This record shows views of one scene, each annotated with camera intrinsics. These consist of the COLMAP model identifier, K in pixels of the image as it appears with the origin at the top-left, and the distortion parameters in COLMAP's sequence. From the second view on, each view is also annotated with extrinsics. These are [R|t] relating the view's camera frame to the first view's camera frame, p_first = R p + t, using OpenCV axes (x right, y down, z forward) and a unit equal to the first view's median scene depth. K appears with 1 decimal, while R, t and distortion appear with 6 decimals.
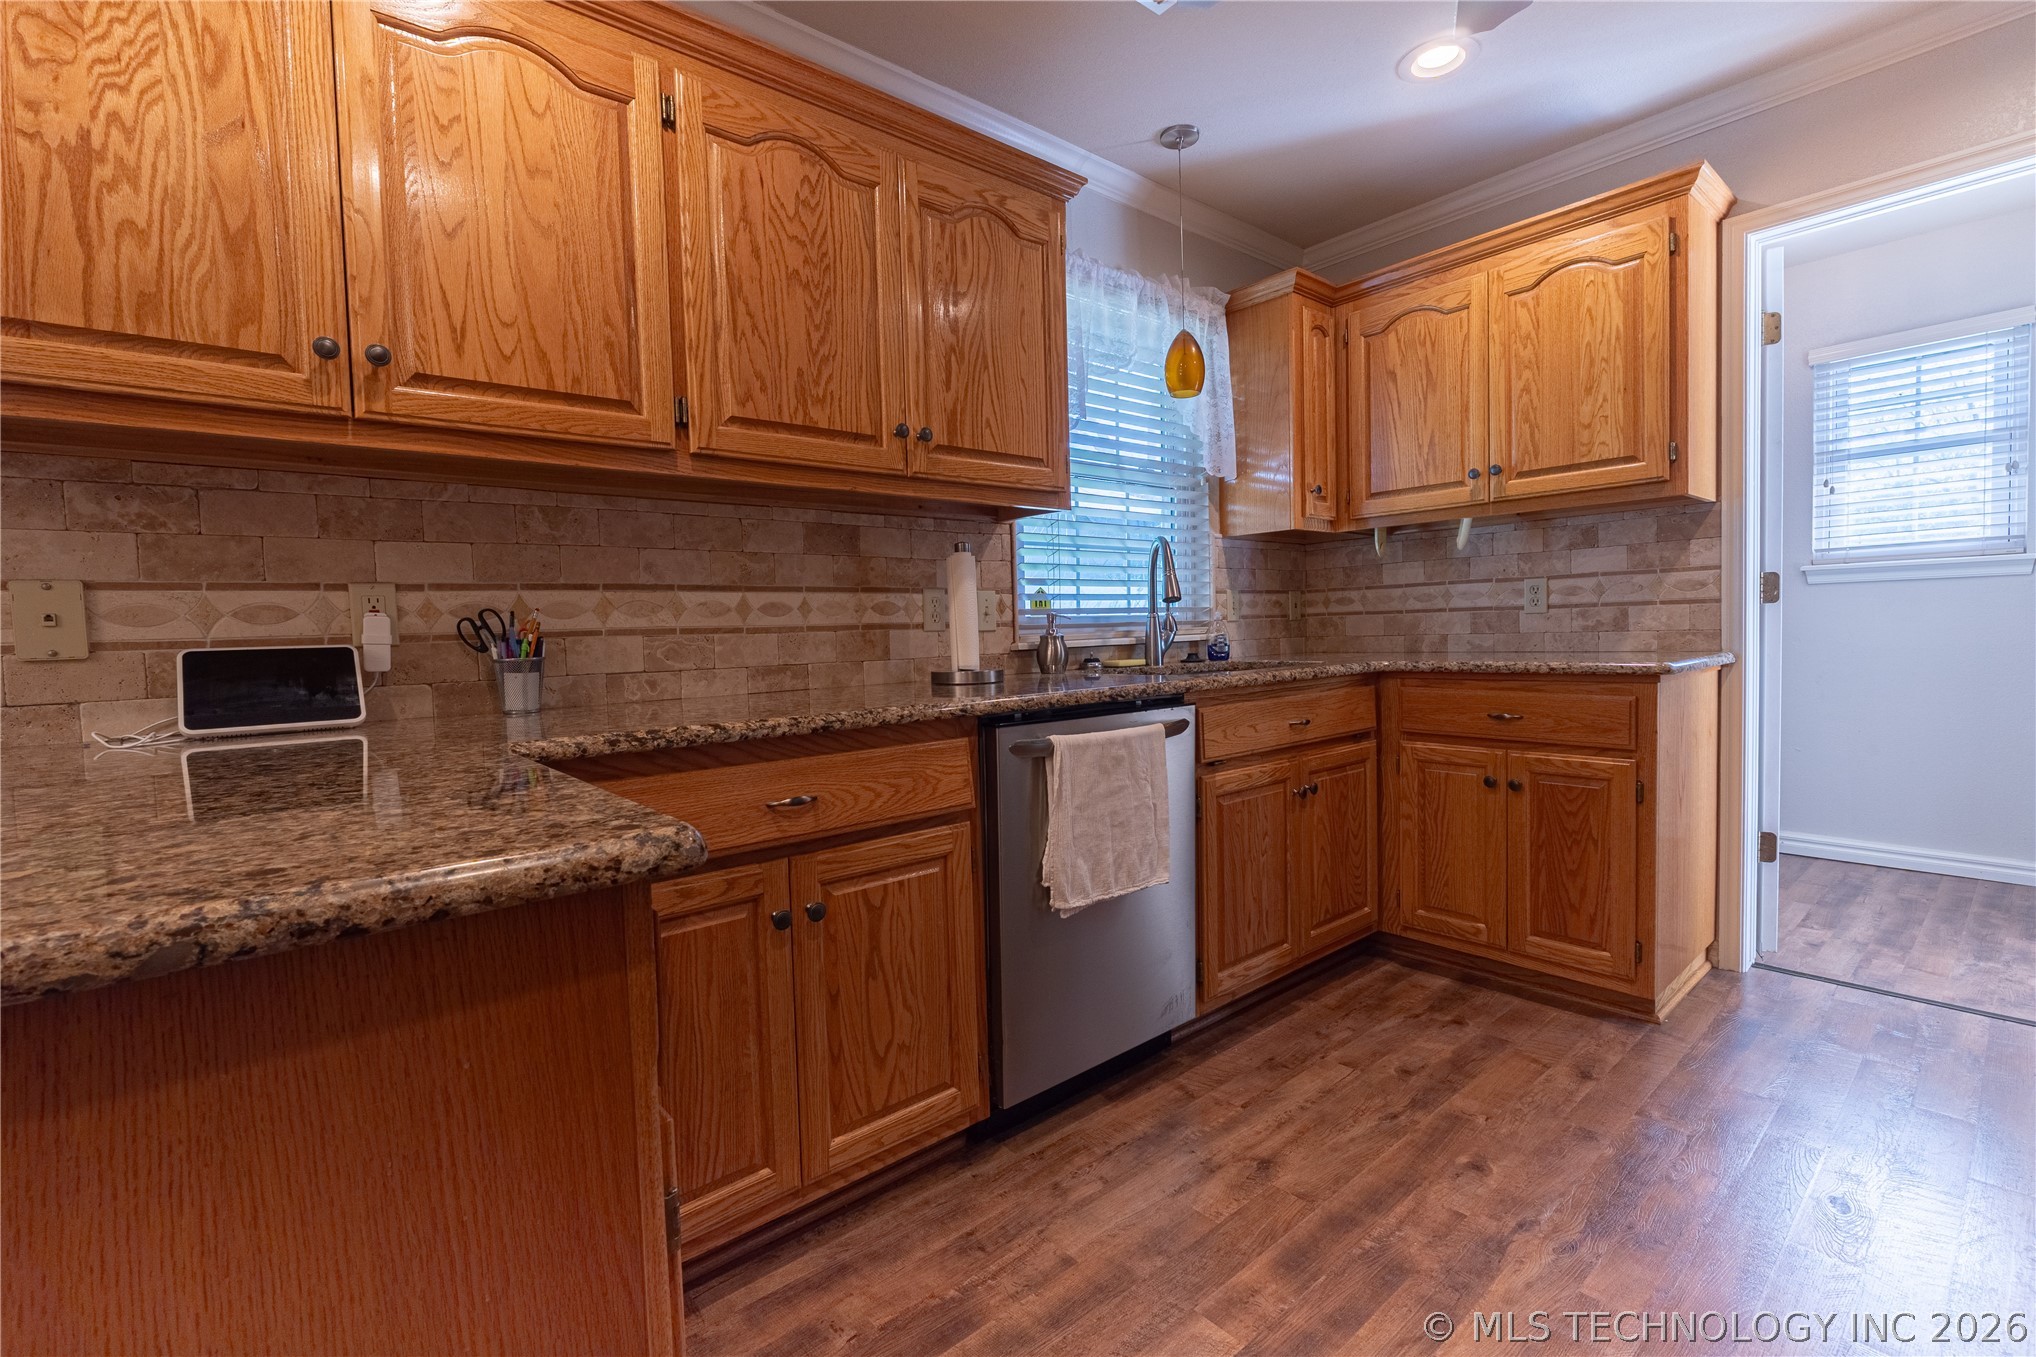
lens RADIAL K [[876.5, 0, 1004.9], [0, 876.5, 666.6], [0, 0, 1]] dist [-0.006752, -0.000176]
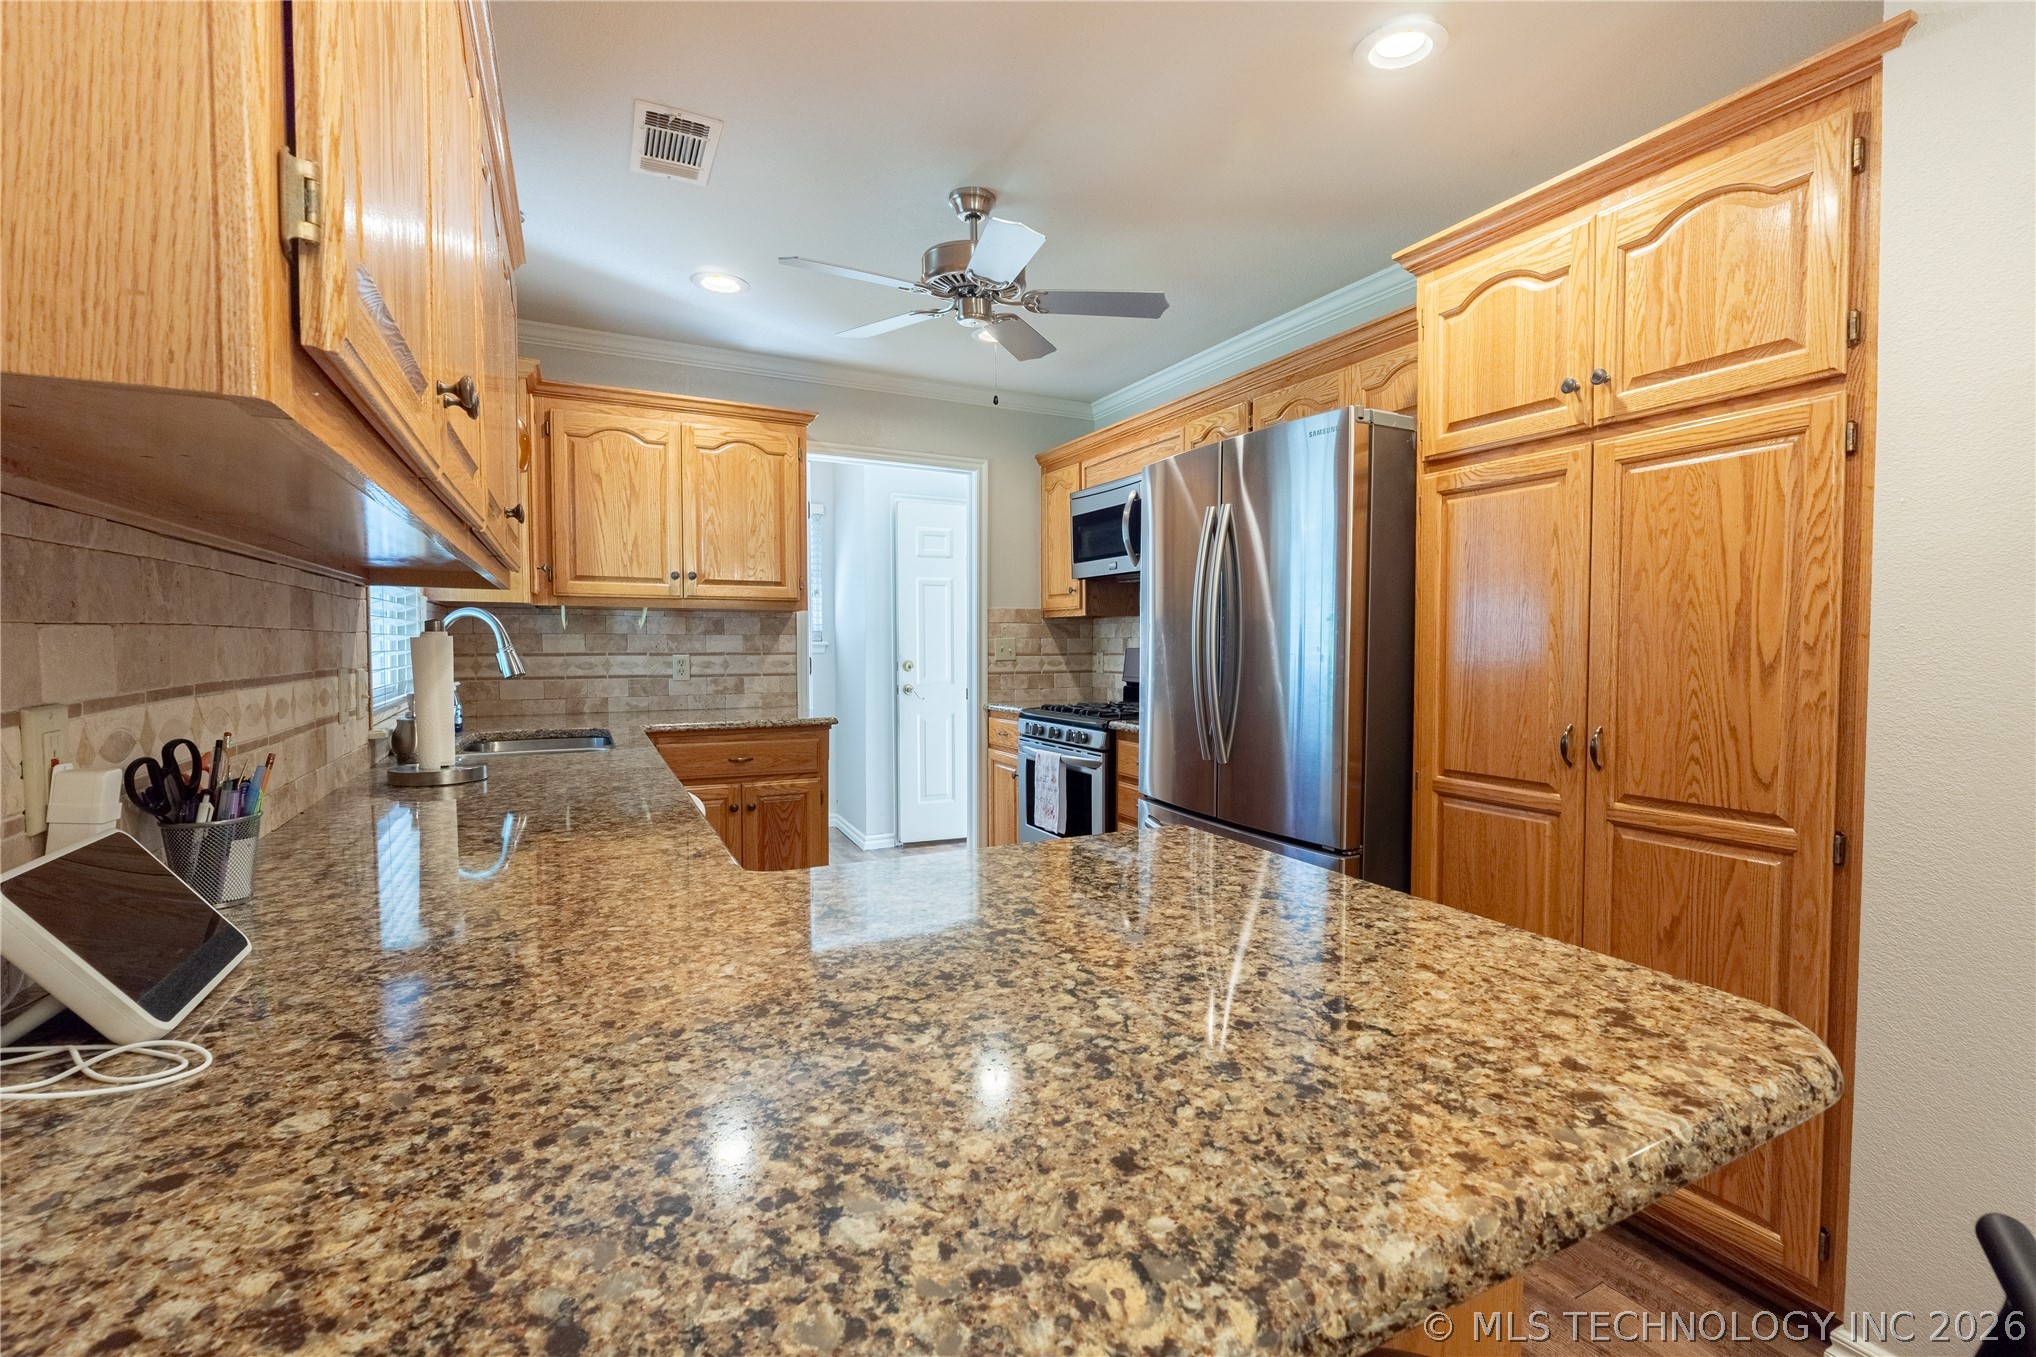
lens RADIAL K [[876.5, 0, 1027.3], [0, 876.5, 673.7], [0, 0, 1]] dist [-0.006752, -0.000176]
pose [[0.256388, -0.003889, 0.966566, -0.801241], [0.034442, 0.999394, -0.005115, -0.069719], [-0.965960, 0.034602, 0.256367, 0.233021]]
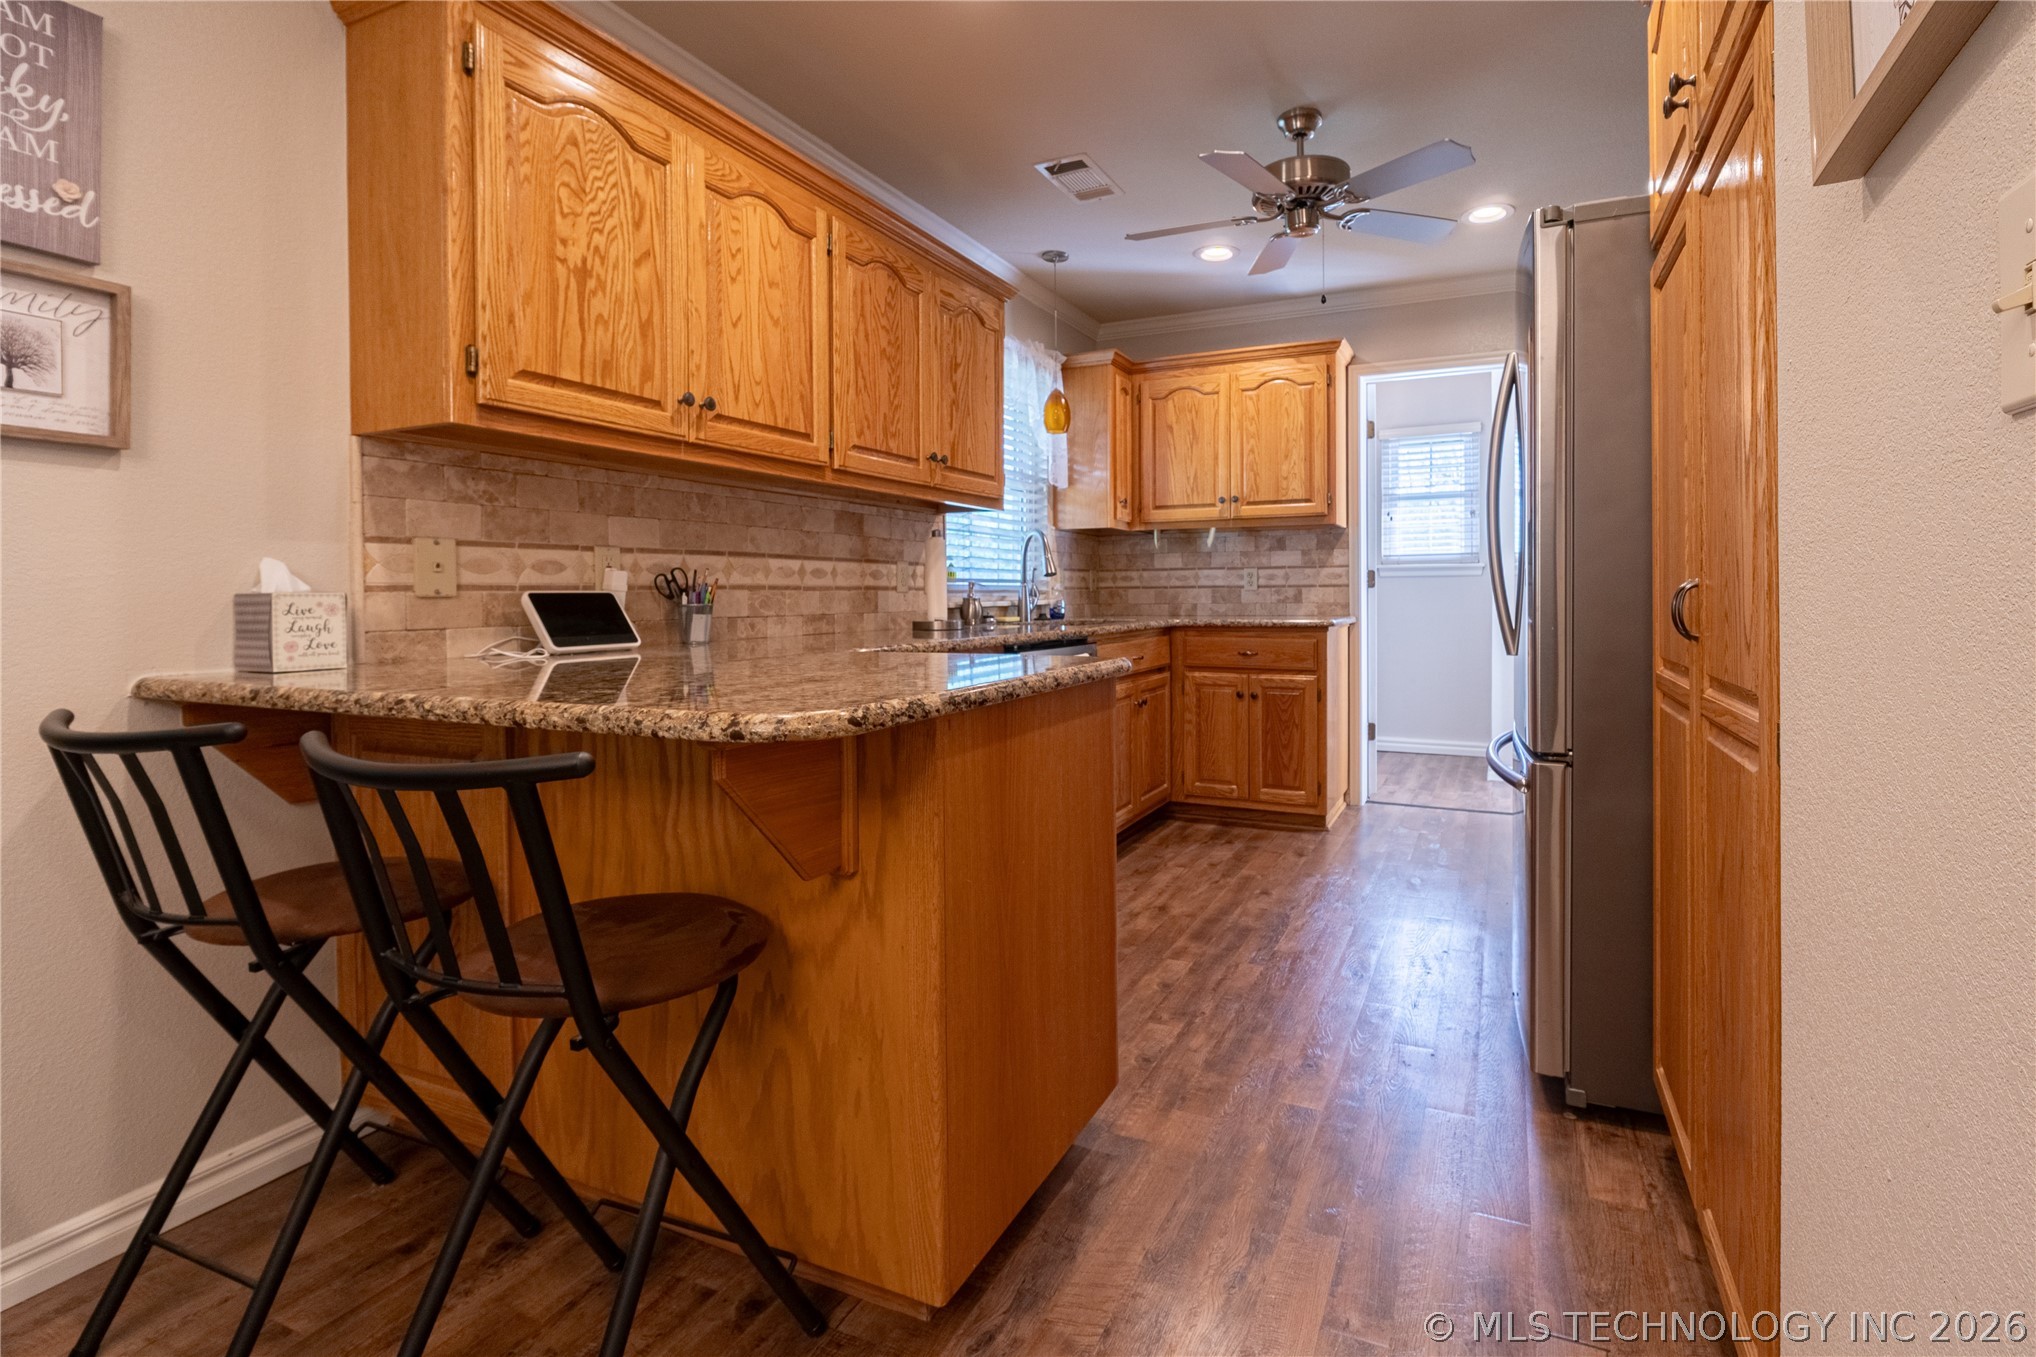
lens RADIAL K [[876.5, 0, 1090.3], [0, 876.5, 599.1], [0, 0, 1]] dist [-0.006752, -0.000176]
pose [[0.902894, 0.020942, 0.429352, -0.470299], [-0.002541, 0.999055, -0.043387, 0.033046], [-0.429855, 0.038083, 0.902095, -0.412791]]
